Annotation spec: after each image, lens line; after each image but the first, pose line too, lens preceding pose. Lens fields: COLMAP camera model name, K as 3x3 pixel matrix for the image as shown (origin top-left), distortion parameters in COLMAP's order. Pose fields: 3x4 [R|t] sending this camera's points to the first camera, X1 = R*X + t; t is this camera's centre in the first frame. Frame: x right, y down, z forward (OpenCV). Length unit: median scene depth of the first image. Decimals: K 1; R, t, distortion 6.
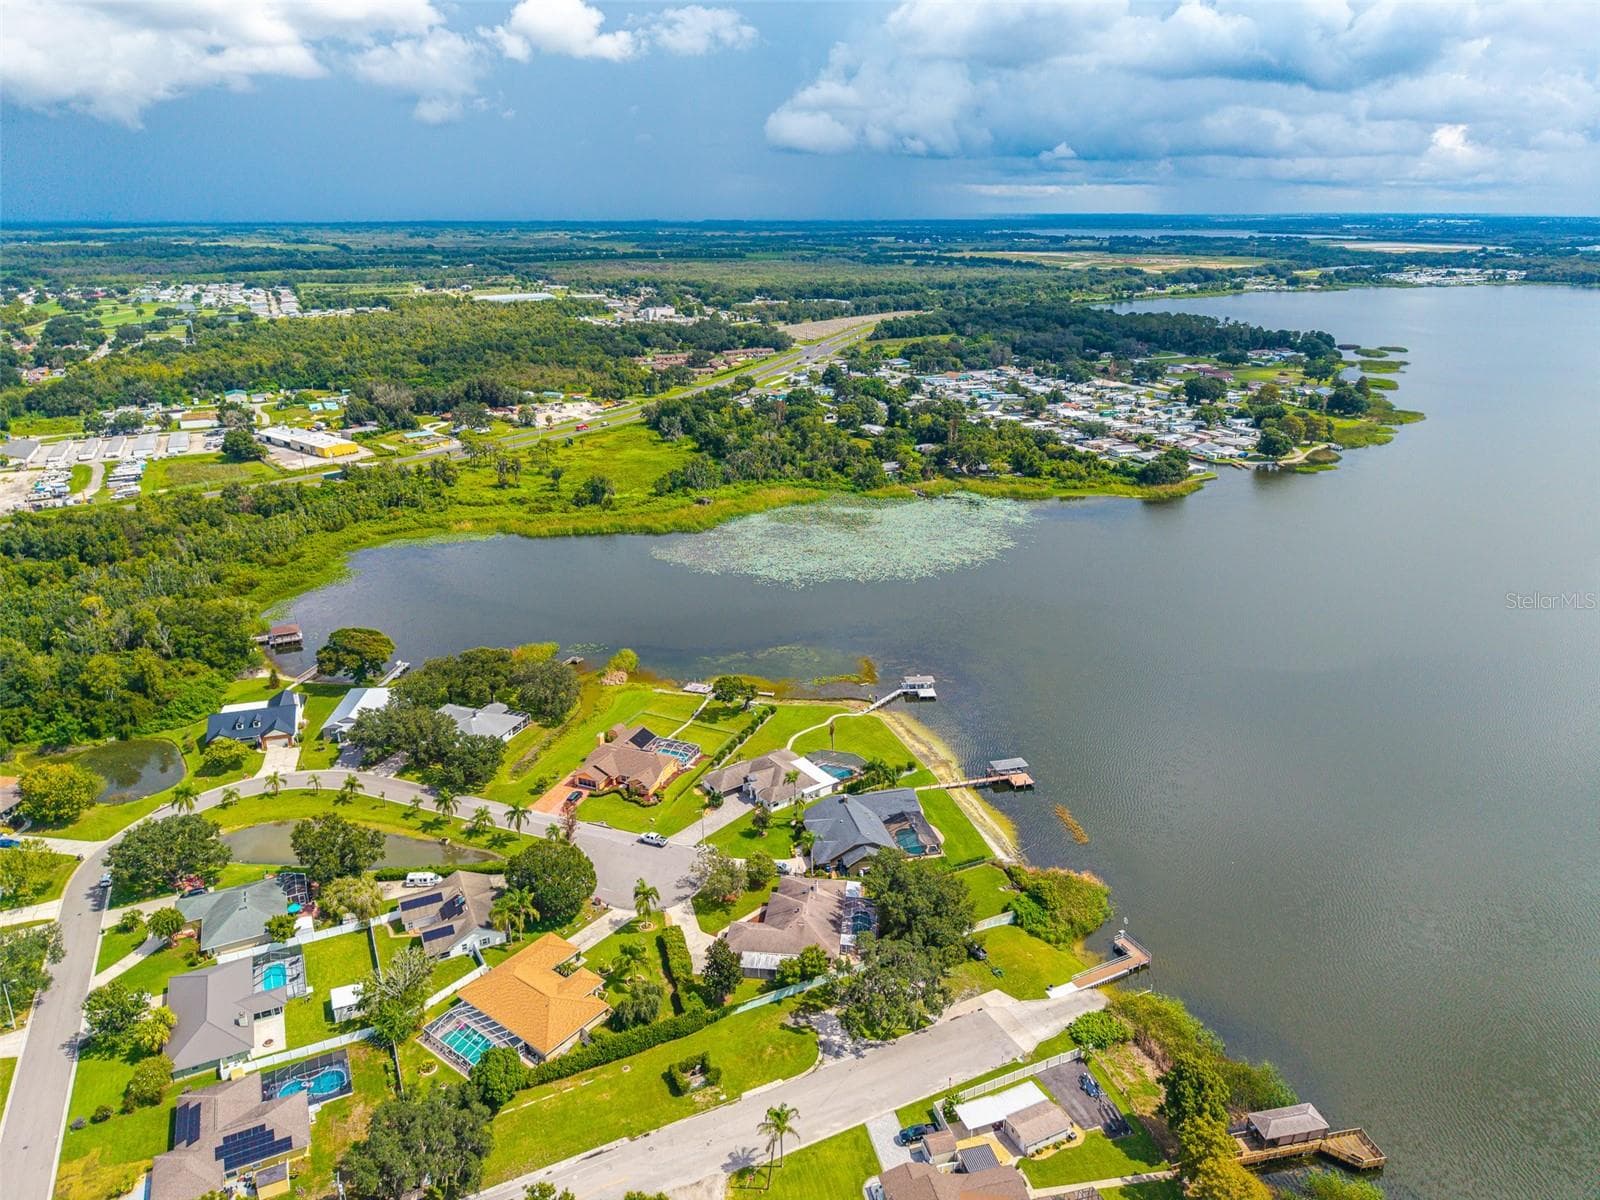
lens RADIAL K [[1091.7, 0, 801.3], [0, 1091.7, 565.7], [0, 0, 1]] dist [0.044513, -0.043515]
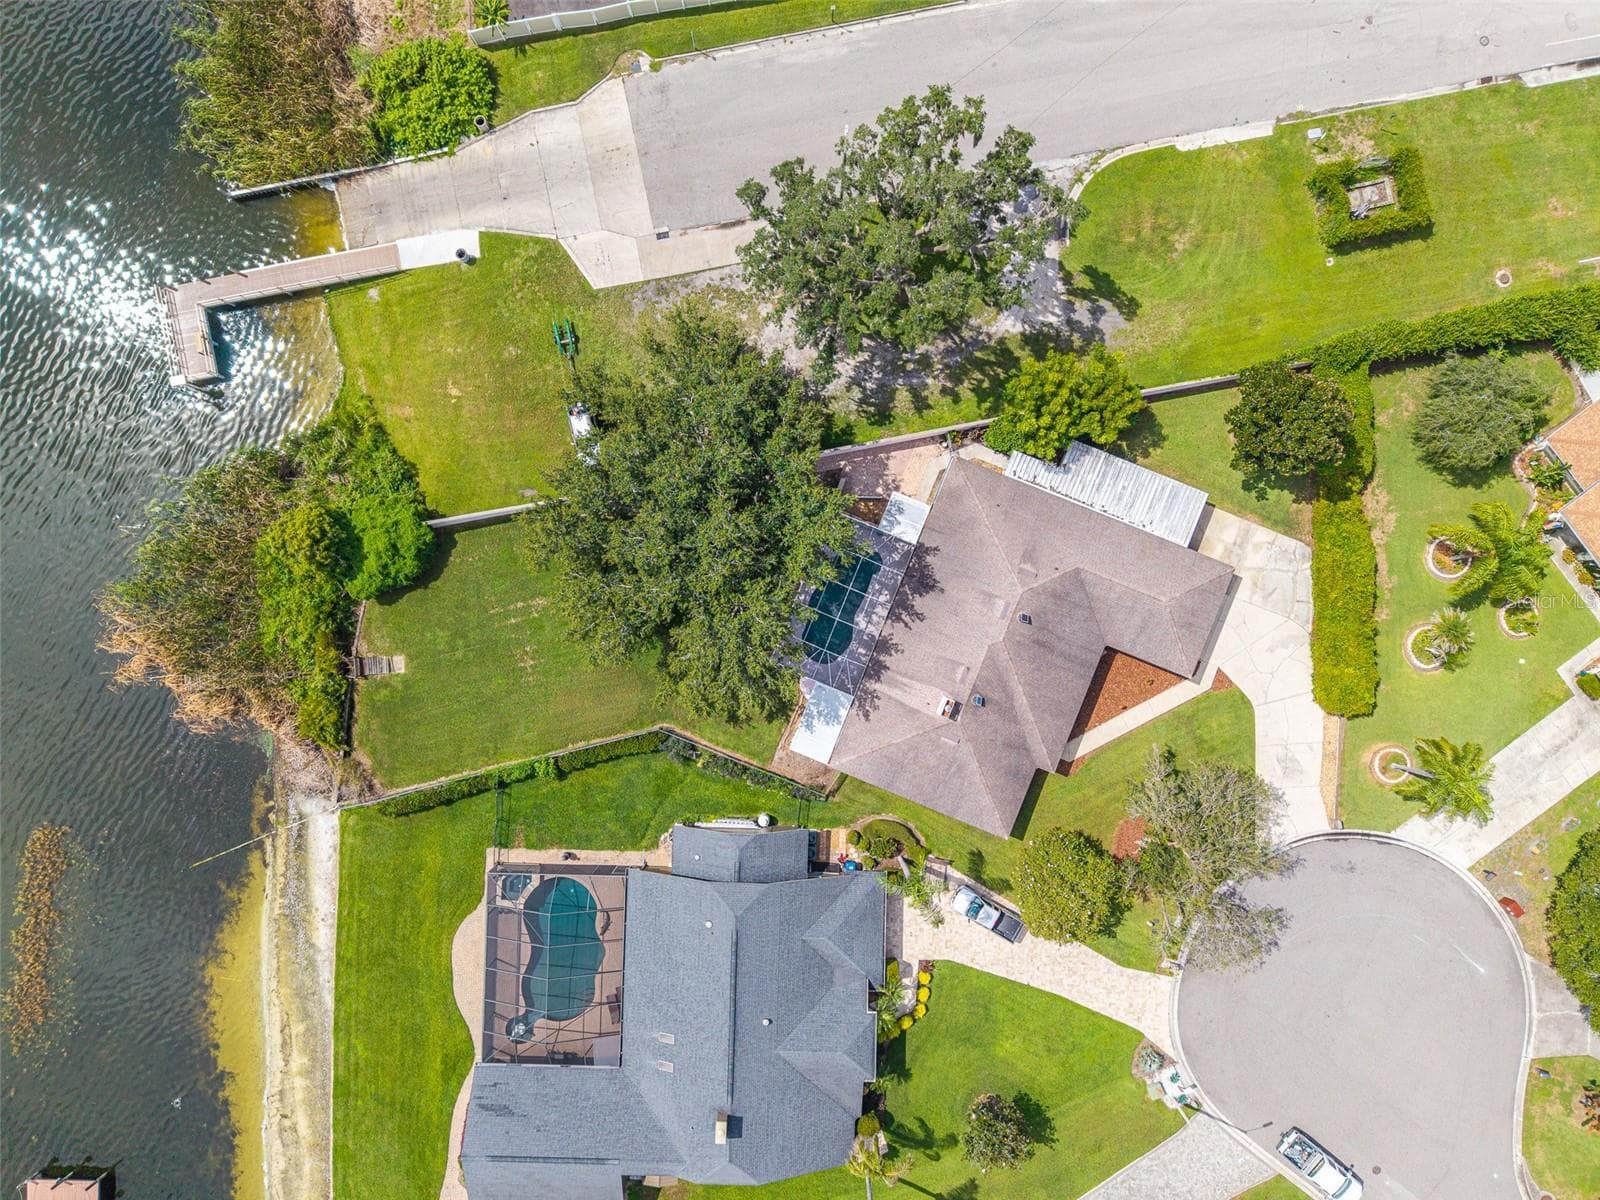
lens RADIAL K [[1067.4, 0, 804.6], [0, 1067.4, 602.2], [0, 0, 1]] dist [0.040282, -0.038587]
pose [[-0.962848, -0.270012, 0.004243, 0.064187], [0.090465, -0.307710, 0.947170, -0.018454], [-0.254442, 0.912364, 0.320705, 0.884334]]
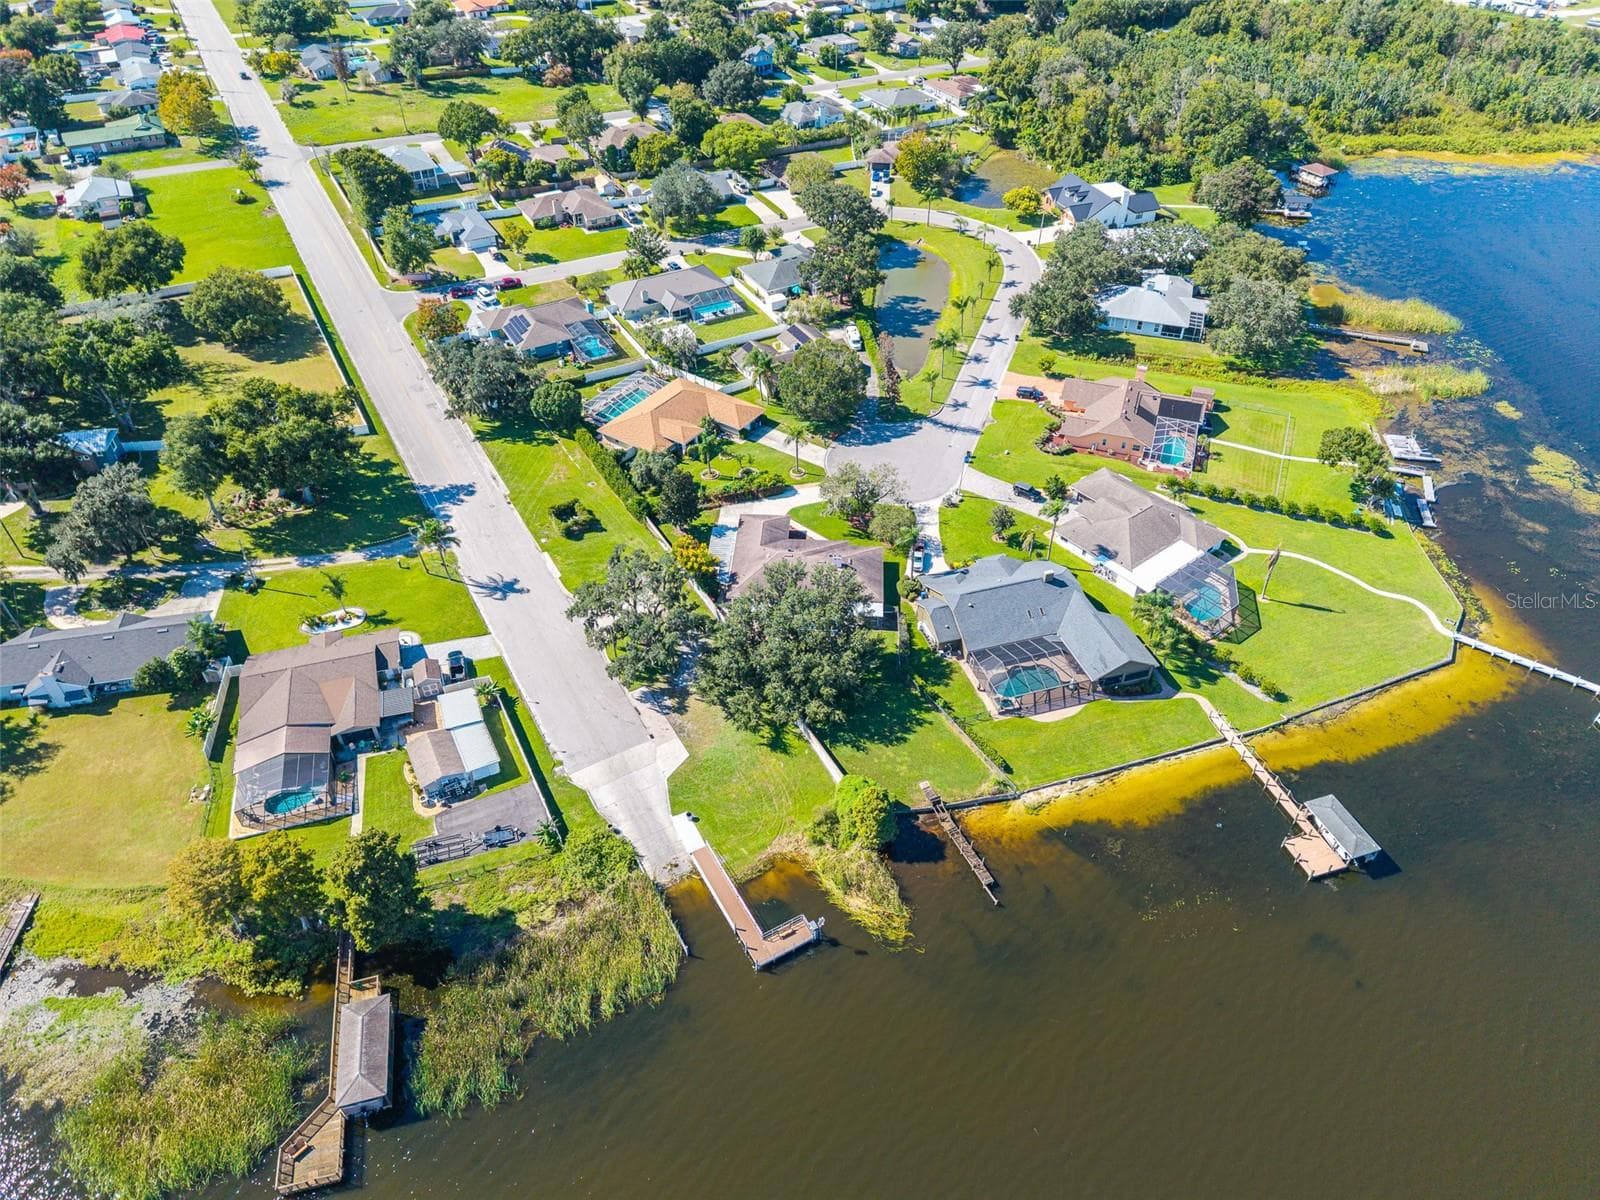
lens RADIAL K [[1067.4, 0, 804.6], [0, 1067.4, 602.2], [0, 0, 1]] dist [0.040282, -0.038587]
pose [[0.050781, 0.652510, -0.756077, 0.607852], [-0.310859, 0.729774, 0.608931, -0.139019], [0.949099, 0.204111, 0.239897, 0.812733]]
